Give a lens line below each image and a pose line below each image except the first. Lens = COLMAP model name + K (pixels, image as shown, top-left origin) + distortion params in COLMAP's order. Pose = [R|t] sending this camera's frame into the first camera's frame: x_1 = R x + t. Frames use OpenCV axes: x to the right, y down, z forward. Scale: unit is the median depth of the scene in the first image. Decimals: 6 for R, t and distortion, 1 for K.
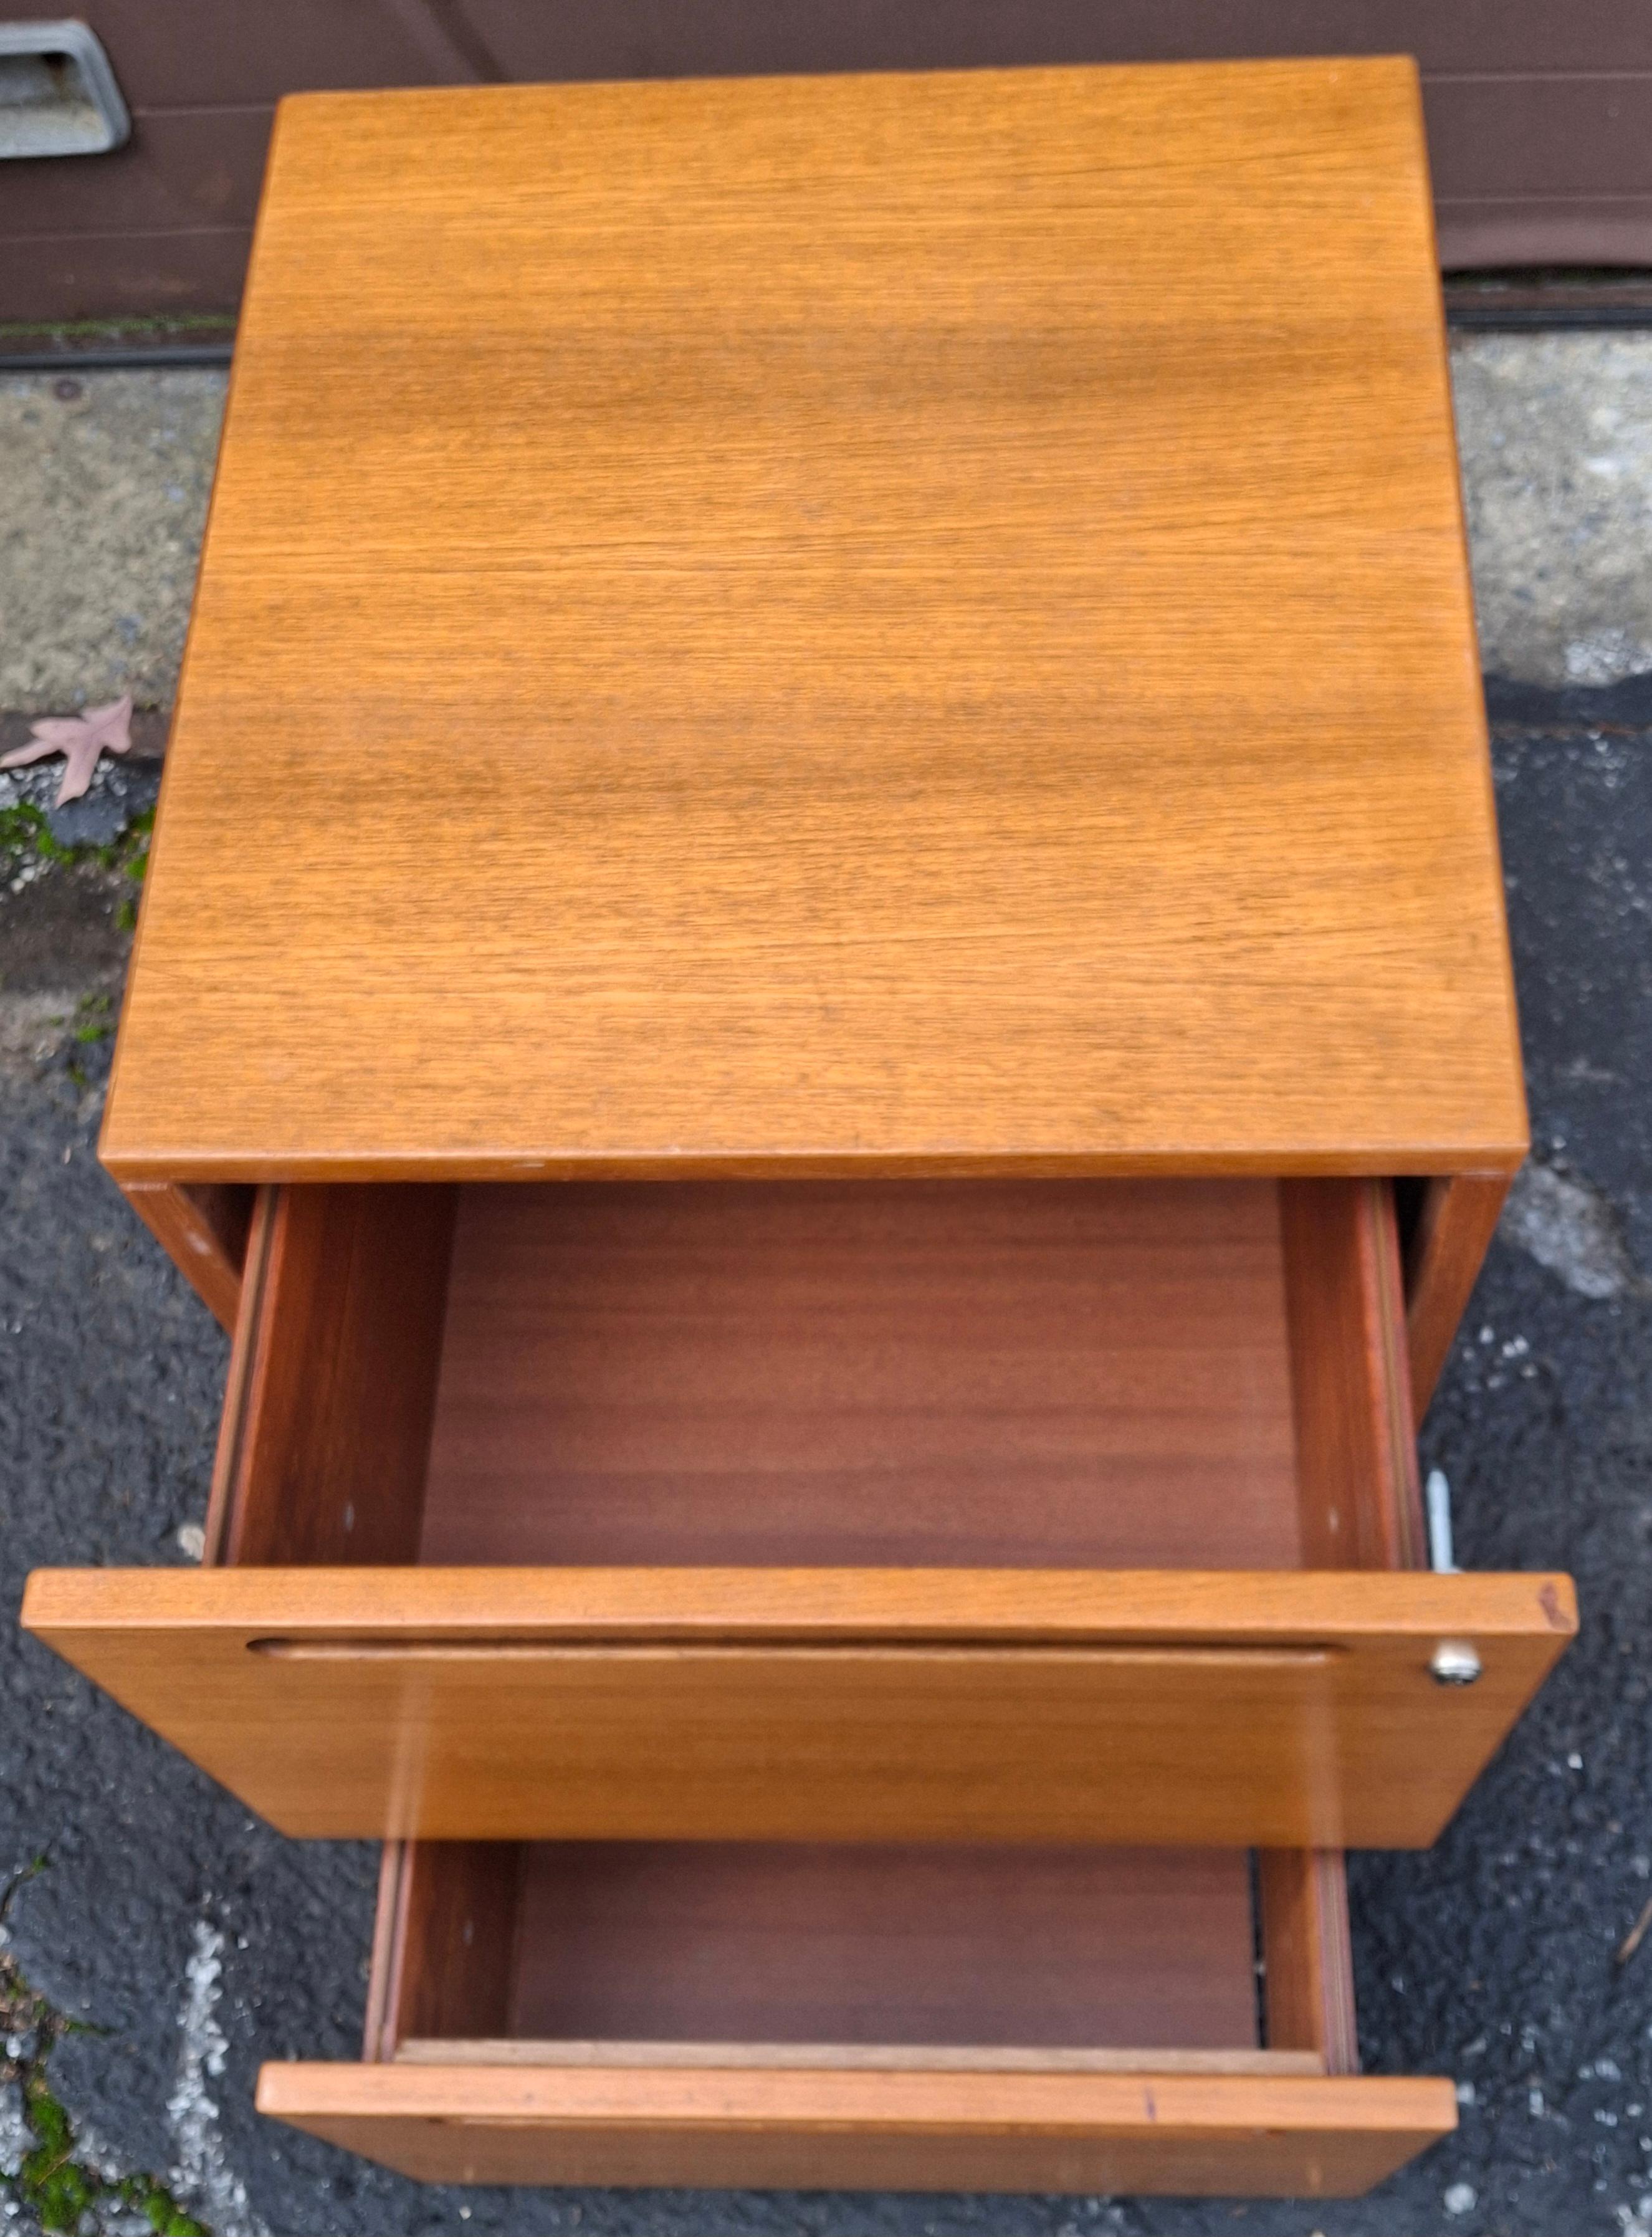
lens RADIAL K [[2511.0, 0, 869.4], [0, 2511.0, 1141.0], [0, 0, 1]] dist [0.202234, -0.539942]
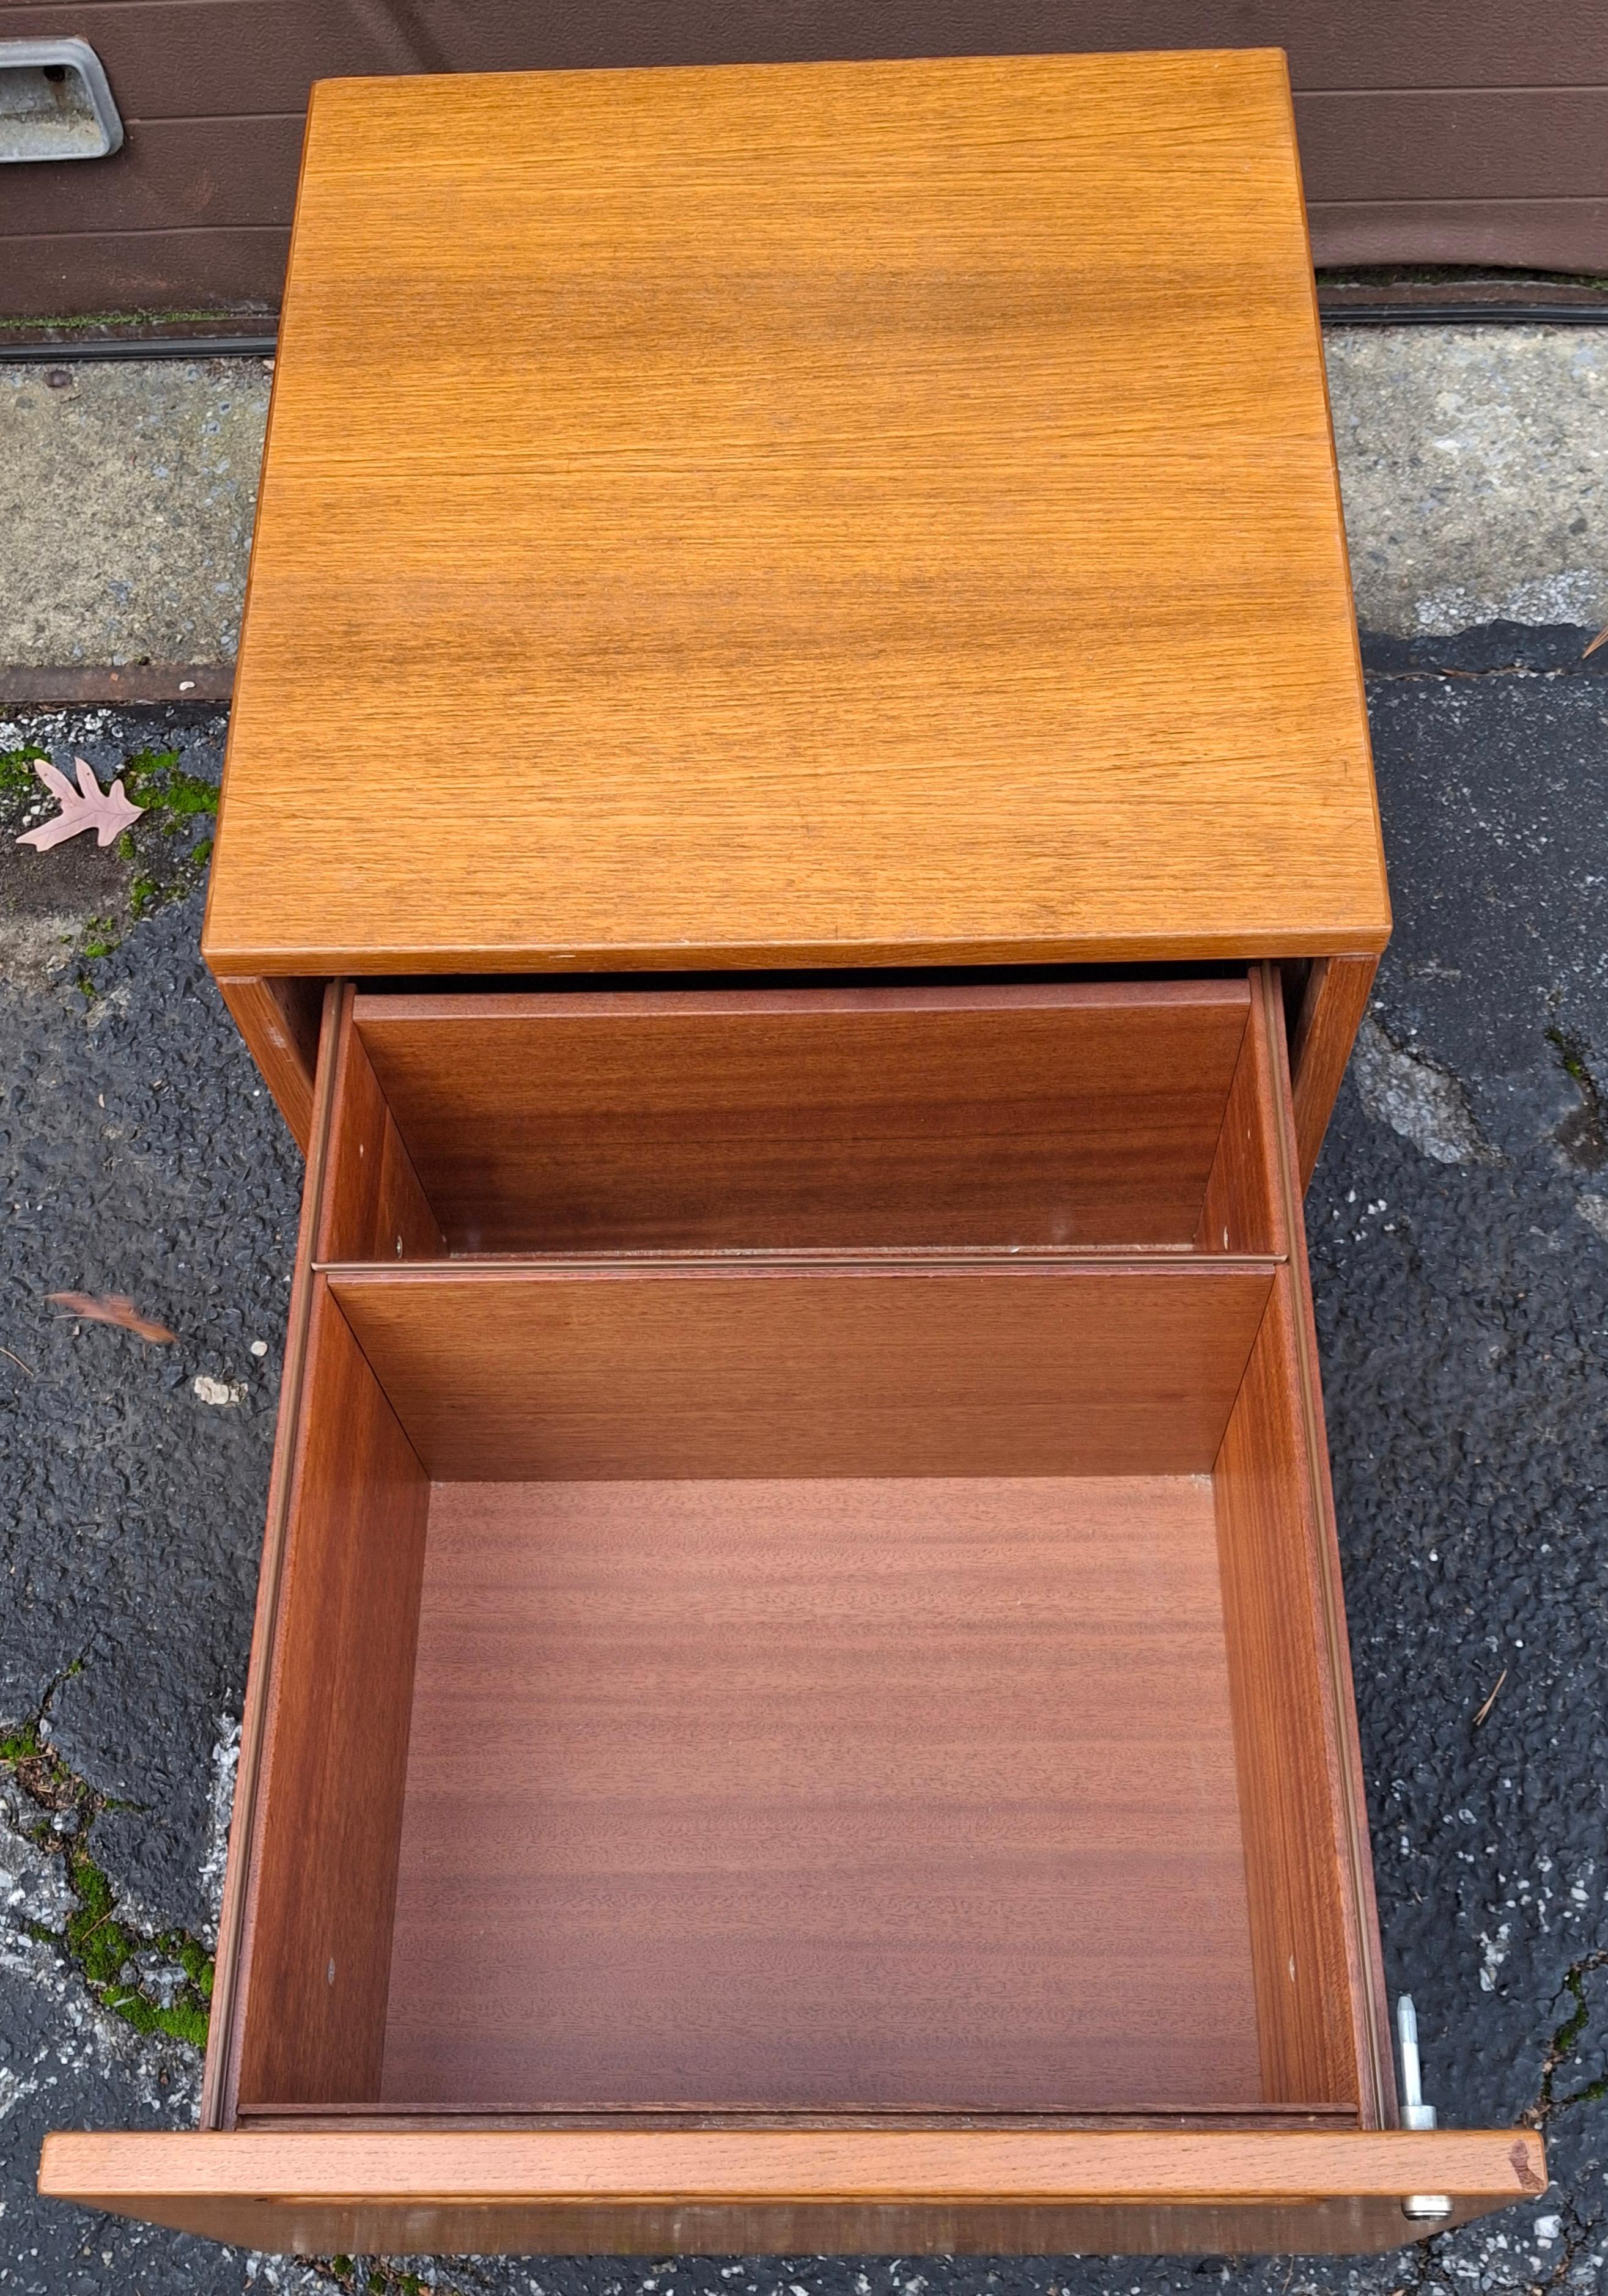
lens RADIAL K [[2448.6, 0, 804.0], [0, 2448.6, 1148.0], [0, 0, 1]] dist [0.211845, -0.541923]
pose [[0.999661, -0.008265, 0.024682, -0.043665], [0.008561, 0.999892, -0.011924, 0.101398], [-0.024581, 0.012131, 0.999624, -0.148739]]
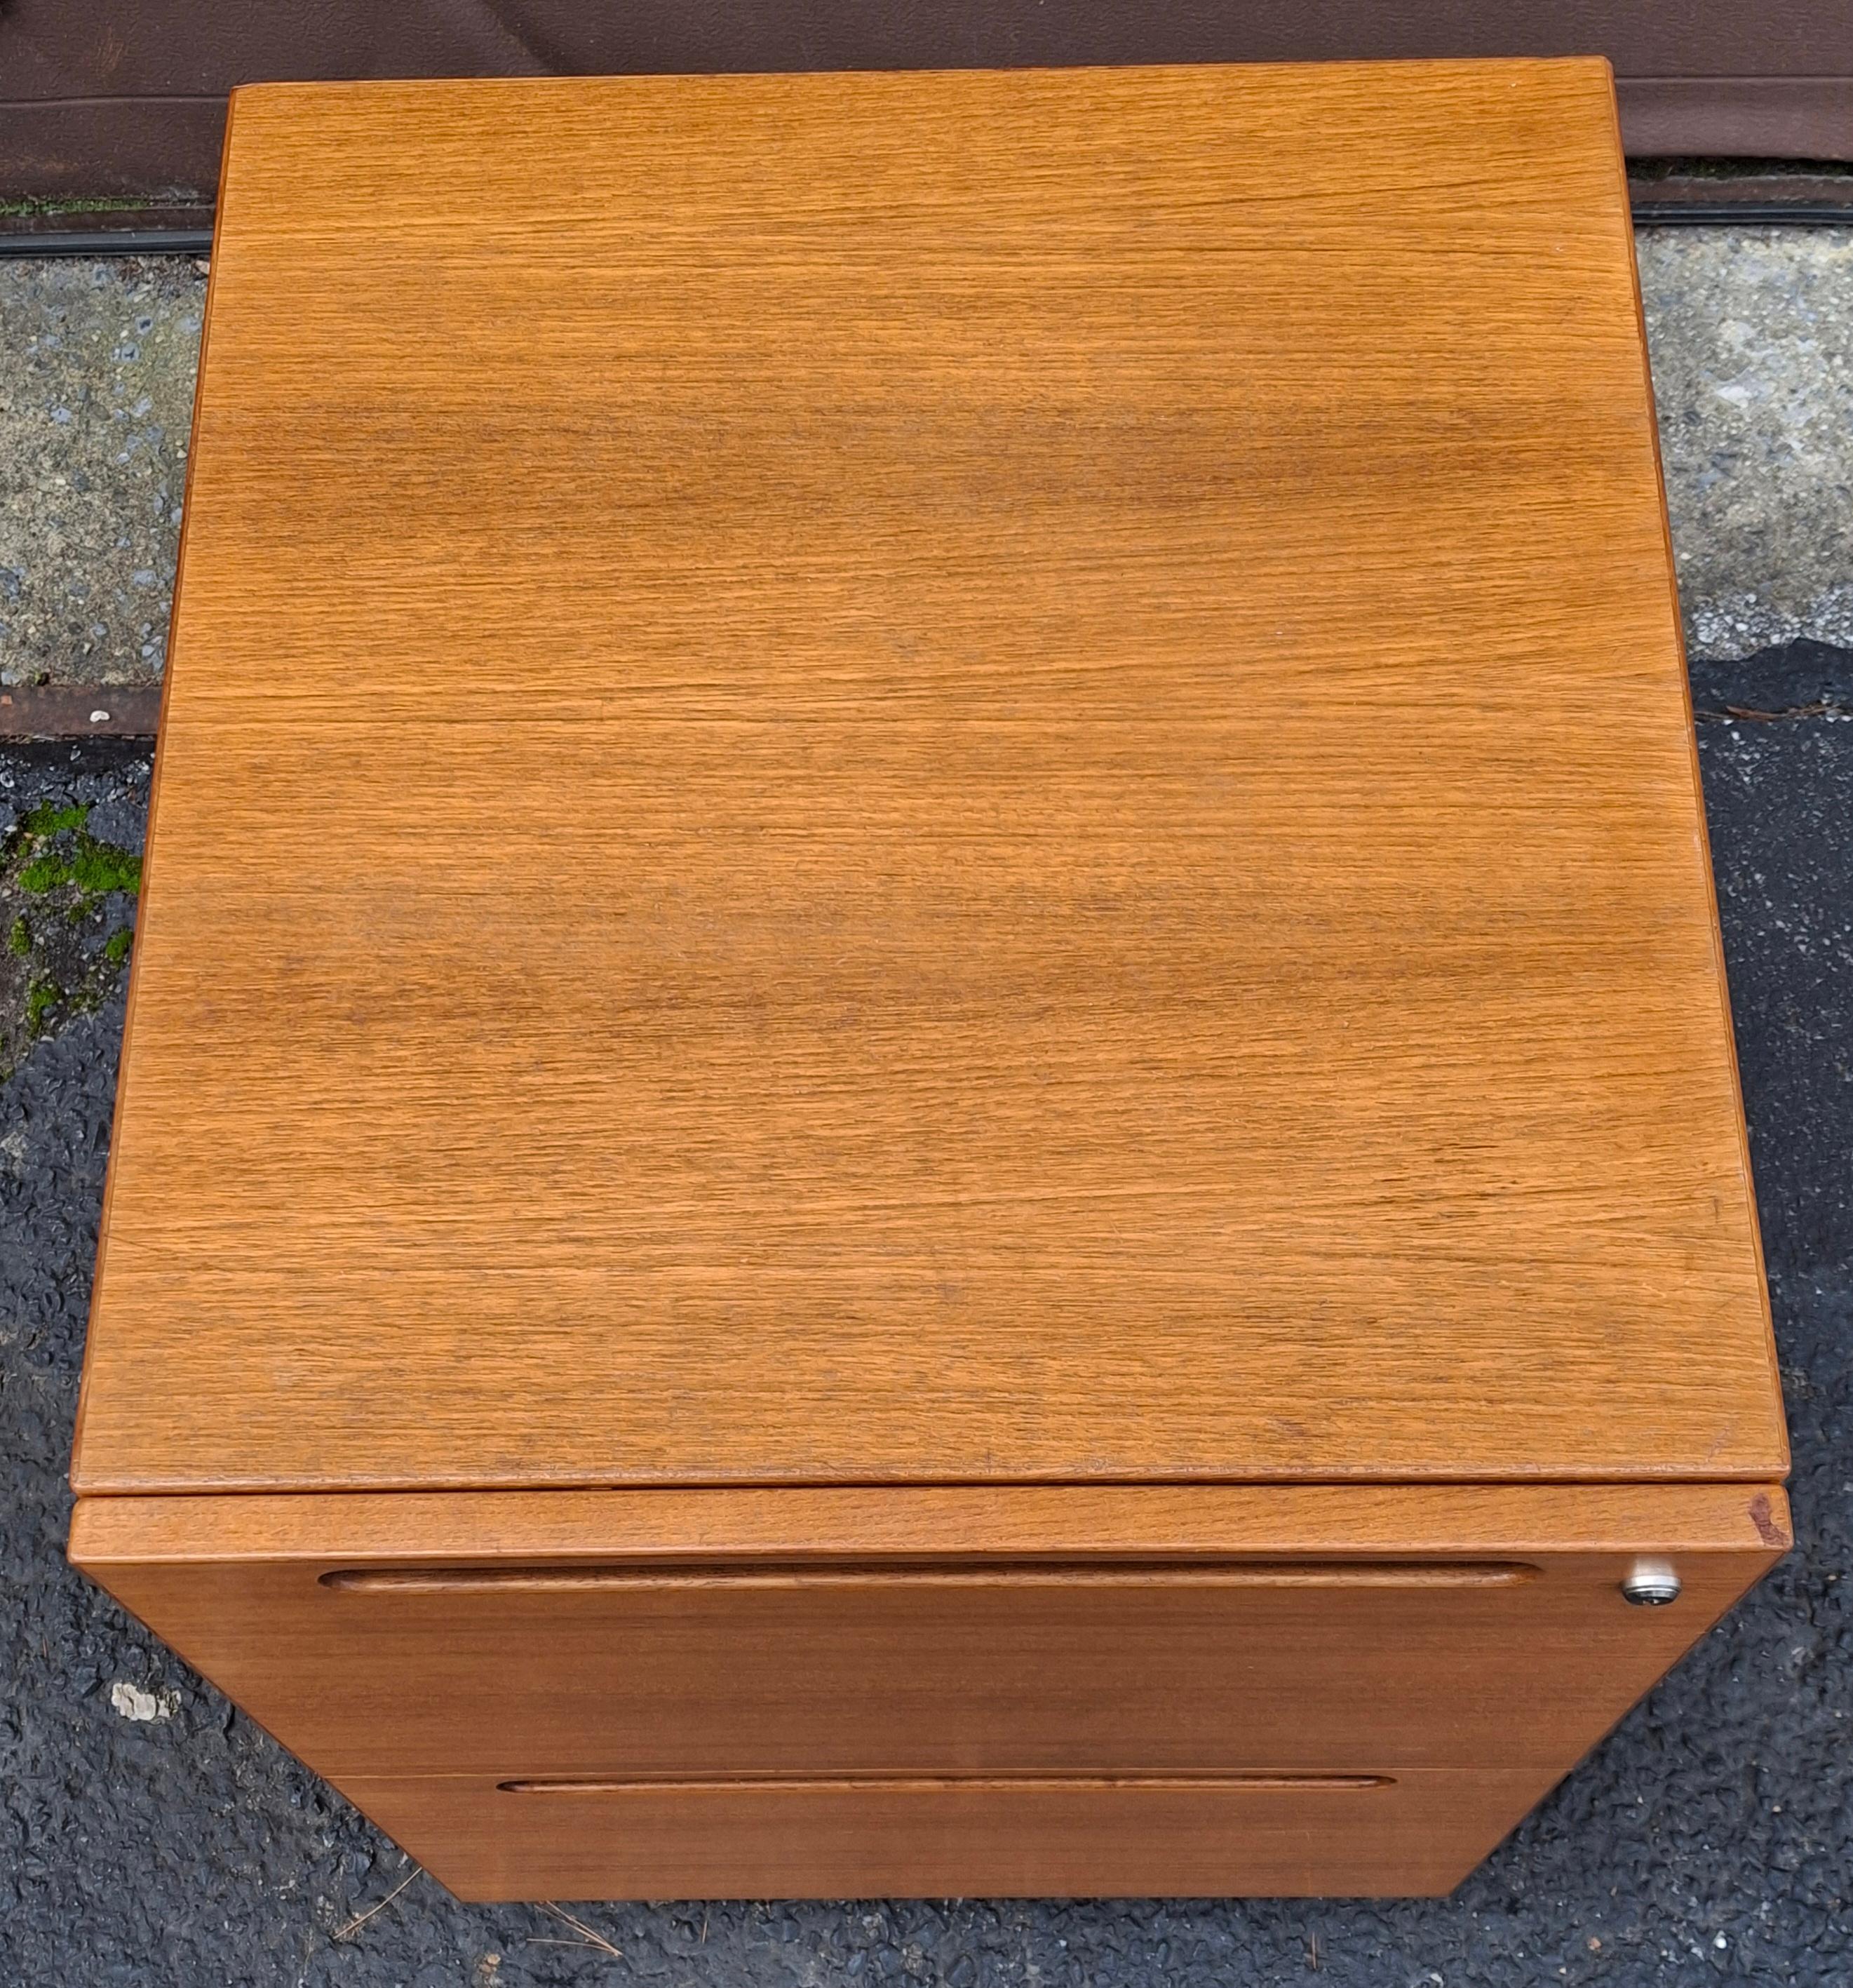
lens RADIAL K [[2785.0, 0, 909.7], [0, 2785.0, 1116.1], [0, 0, 1]] dist [0.235438, -0.622712]
pose [[0.999143, -0.008104, 0.040583, -0.059056], [0.005554, 0.998027, 0.062547, -0.149783], [-0.041010, -0.062268, 0.997217, 0.070279]]
